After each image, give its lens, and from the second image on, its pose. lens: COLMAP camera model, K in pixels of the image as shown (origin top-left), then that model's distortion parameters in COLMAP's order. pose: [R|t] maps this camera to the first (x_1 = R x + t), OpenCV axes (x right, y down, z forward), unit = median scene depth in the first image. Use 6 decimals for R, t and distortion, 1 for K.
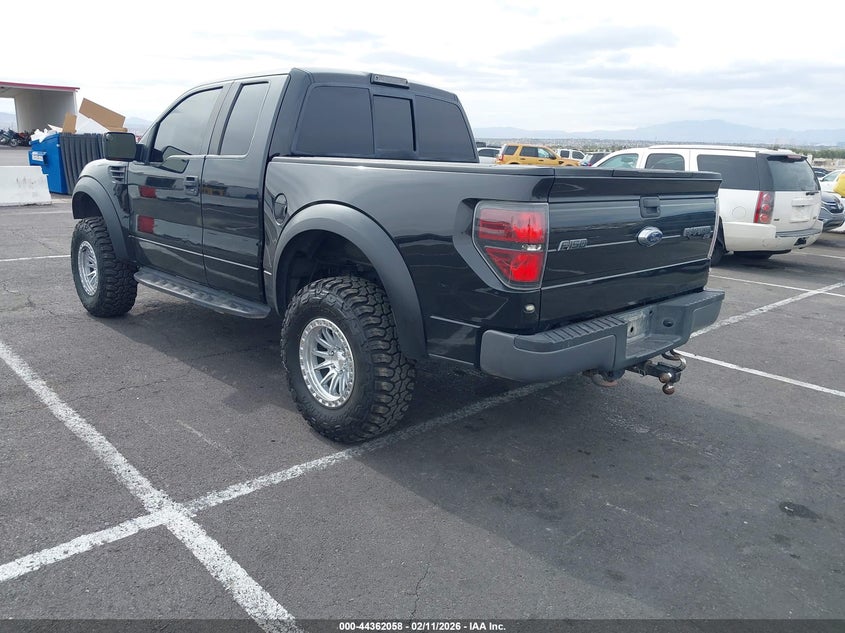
lens RADIAL K [[664.8, 0, 425.7], [0, 664.8, 314.9], [0, 0, 1]] dist [0.048046, 0.005010]
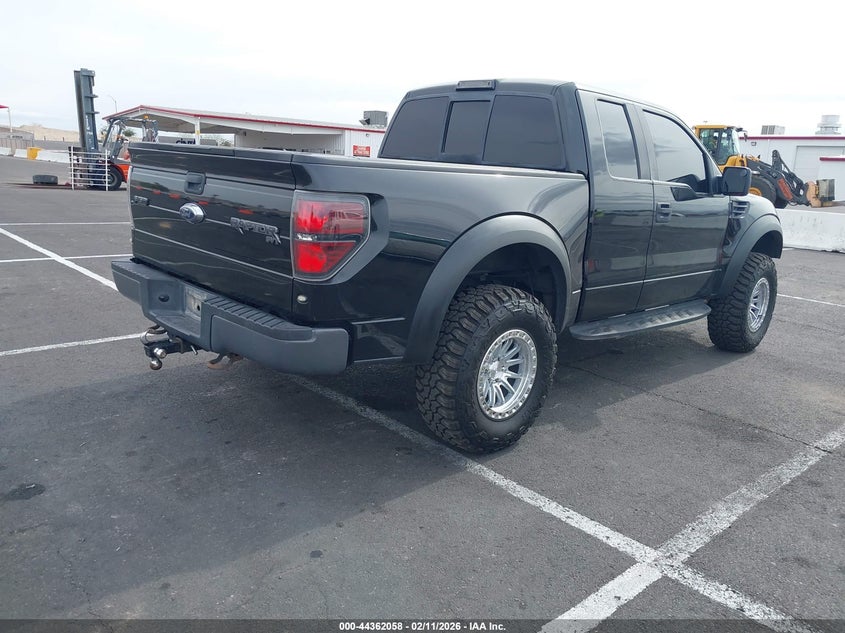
lens RADIAL K [[664.8, 0, 426.0], [0, 664.8, 316.9], [0, 0, 1]] dist [0.048046, 0.005010]
pose [[-0.030586, 0.188754, -0.981548, 1.019137], [-0.291089, 0.937760, 0.189404, -0.201542], [0.956207, 0.291511, 0.026262, 1.039572]]
